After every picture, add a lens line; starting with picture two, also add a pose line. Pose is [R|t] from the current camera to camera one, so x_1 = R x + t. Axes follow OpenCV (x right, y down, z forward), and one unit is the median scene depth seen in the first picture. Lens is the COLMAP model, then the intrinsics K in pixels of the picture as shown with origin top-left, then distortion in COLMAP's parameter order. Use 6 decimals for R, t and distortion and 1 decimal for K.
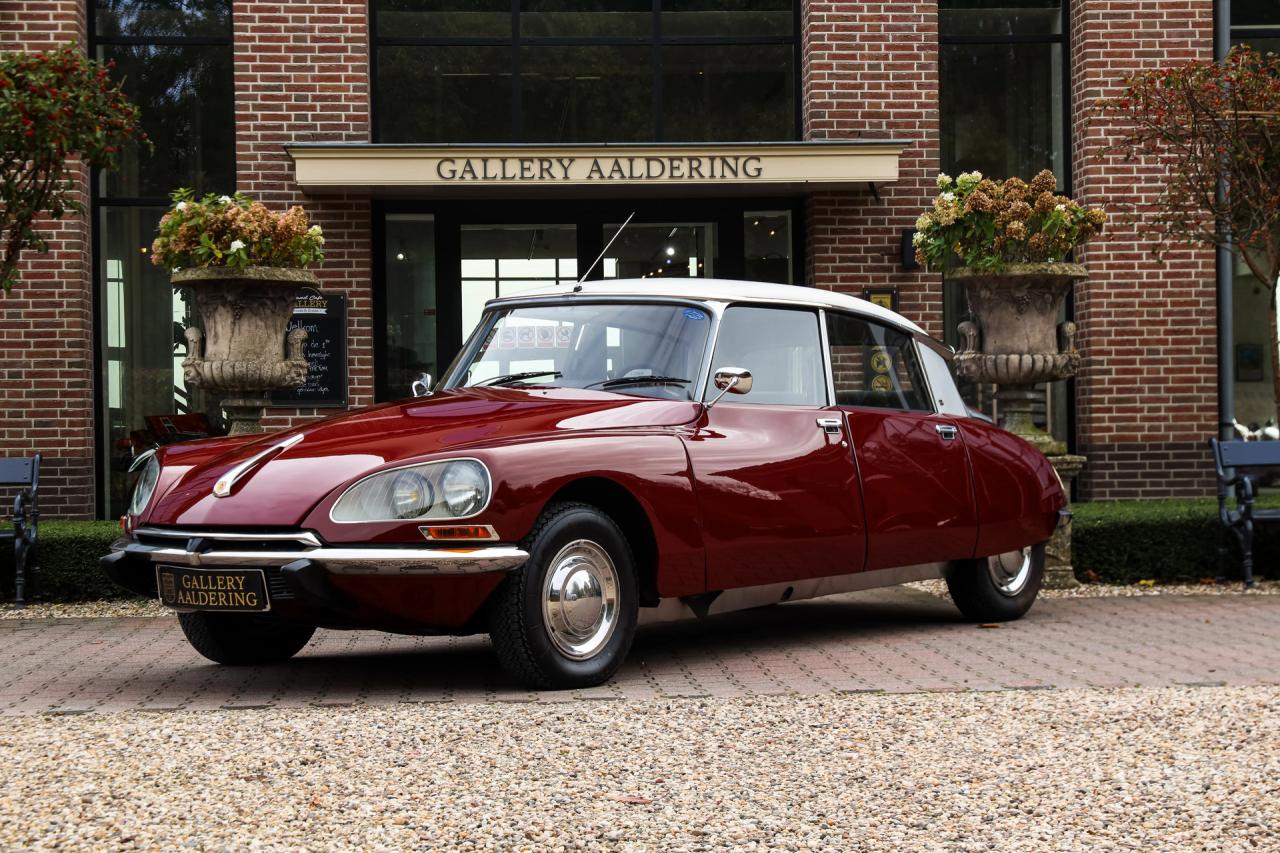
lens RADIAL K [[2714.9, 0, 672.1], [0, 2714.9, 429.9], [0, 0, 1]] dist [0.236606, 0.014970]
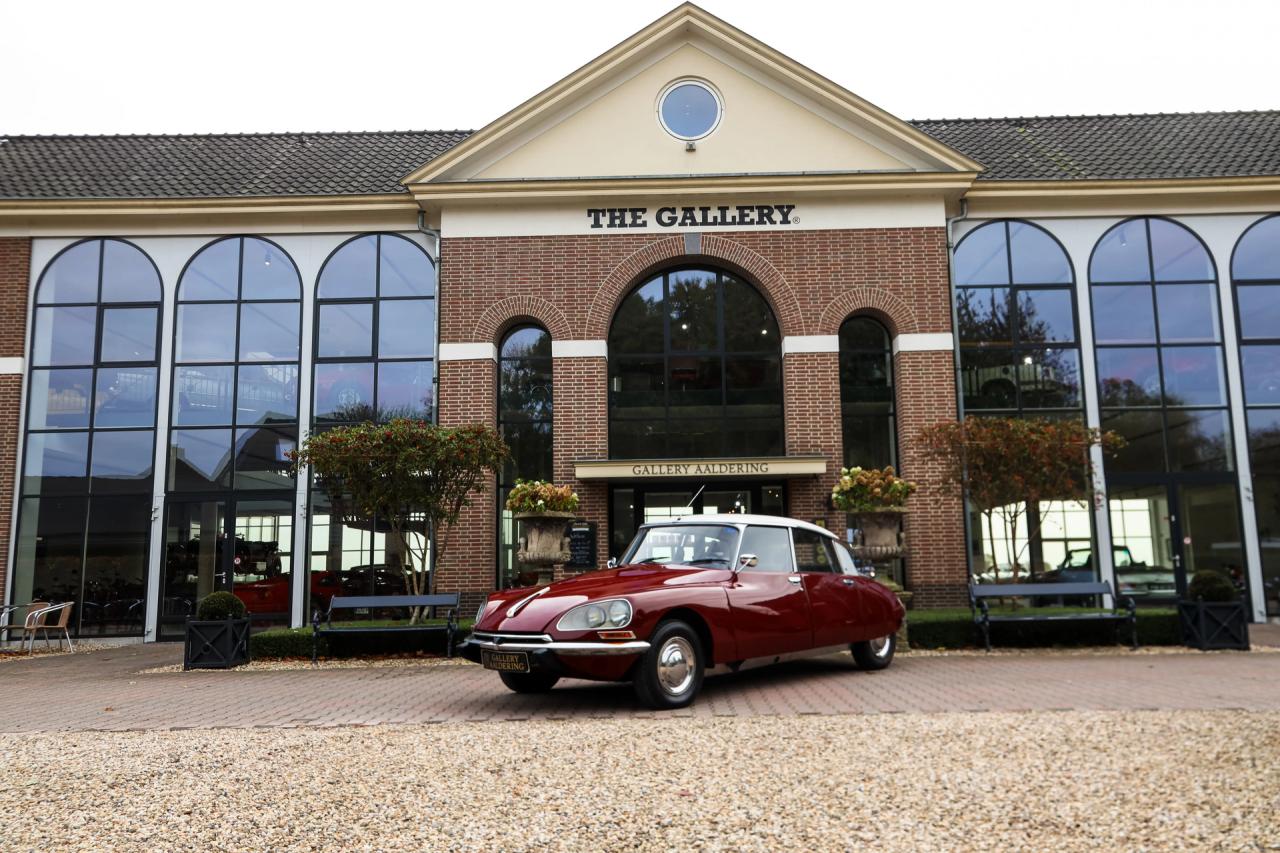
lens RADIAL K [[1025.1, 0, 661.5], [0, 1025.1, 438.7], [0, 0, 1]] dist [0.070104, -0.004987]
pose [[0.996707, -0.014856, -0.079709, 0.013862], [0.004393, 0.991522, -0.129867, -0.006020], [0.080962, 0.129089, 0.988322, 0.116850]]
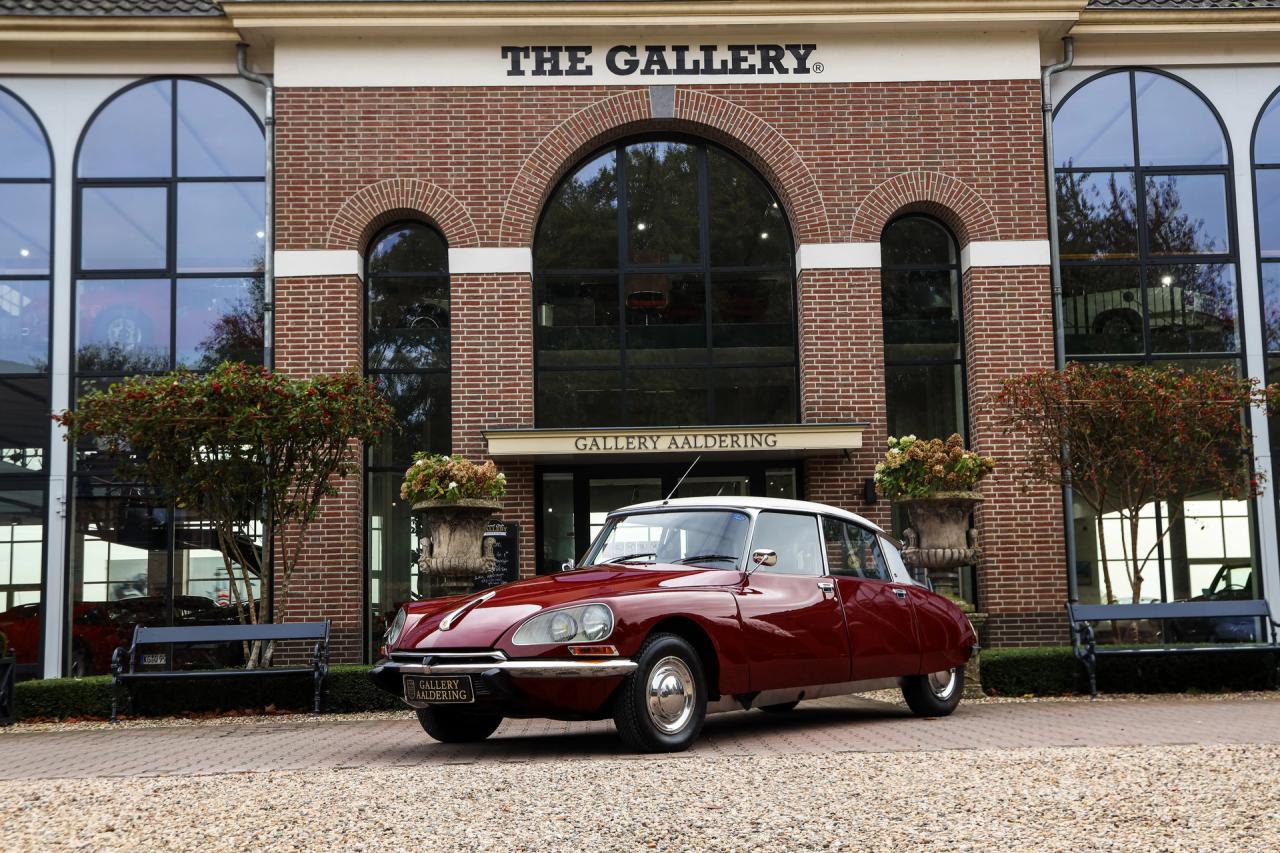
lens RADIAL K [[1689.7, 0, 669.9], [0, 1689.7, 442.6], [0, 0, 1]] dist [0.121103, 0.031198]
pose [[0.999552, -0.012986, -0.026984, -0.003712], [0.009972, 0.993996, -0.108964, 0.015596], [0.028237, 0.108646, 0.993679, 0.008161]]
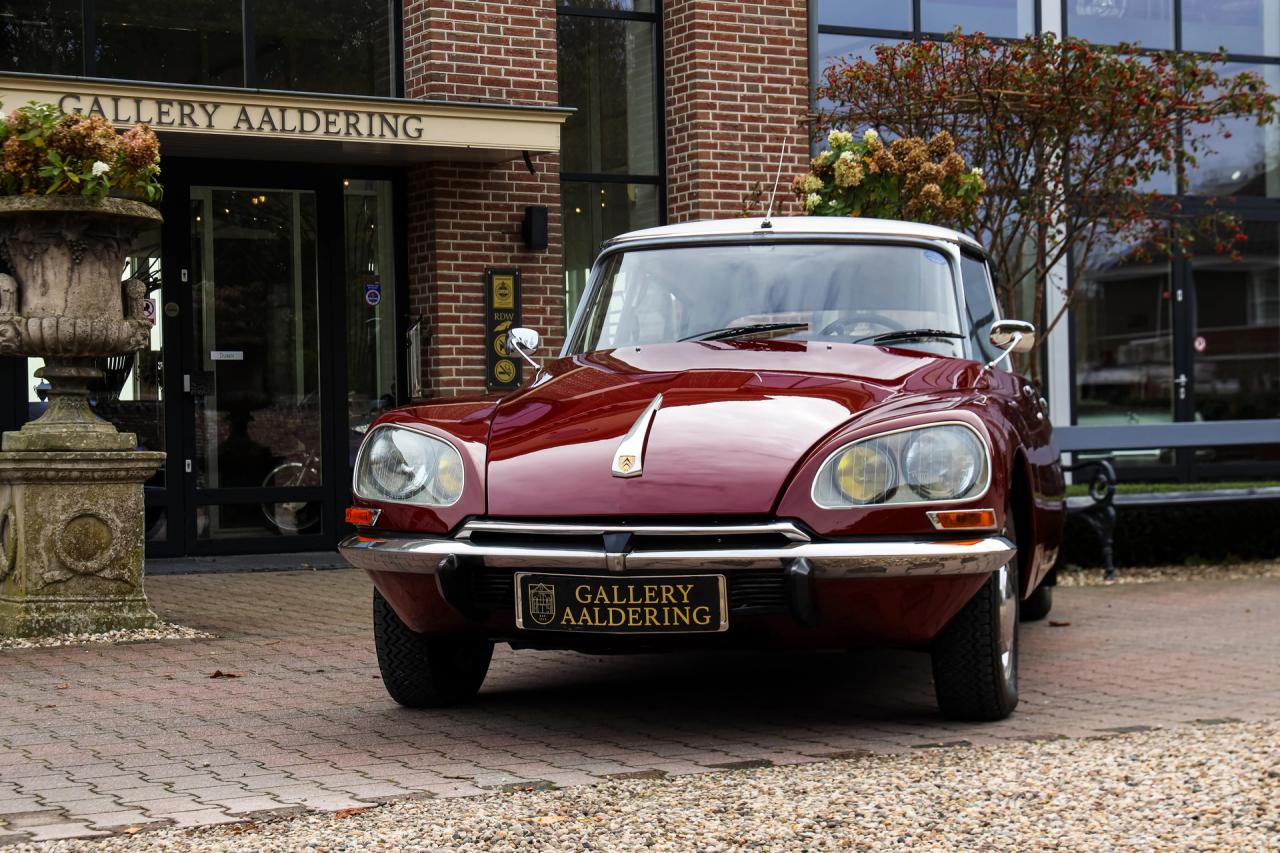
lens RADIAL K [[2485.4, 0, 737.3], [0, 2485.4, 427.4], [0, 0, 1]] dist [0.206515, 0.061703]
pose [[0.907386, 0.000433, 0.420298, -0.262929], [0.002644, 0.999974, -0.006738, 0.010130], [-0.420289, 0.007225, 0.907361, 0.244881]]
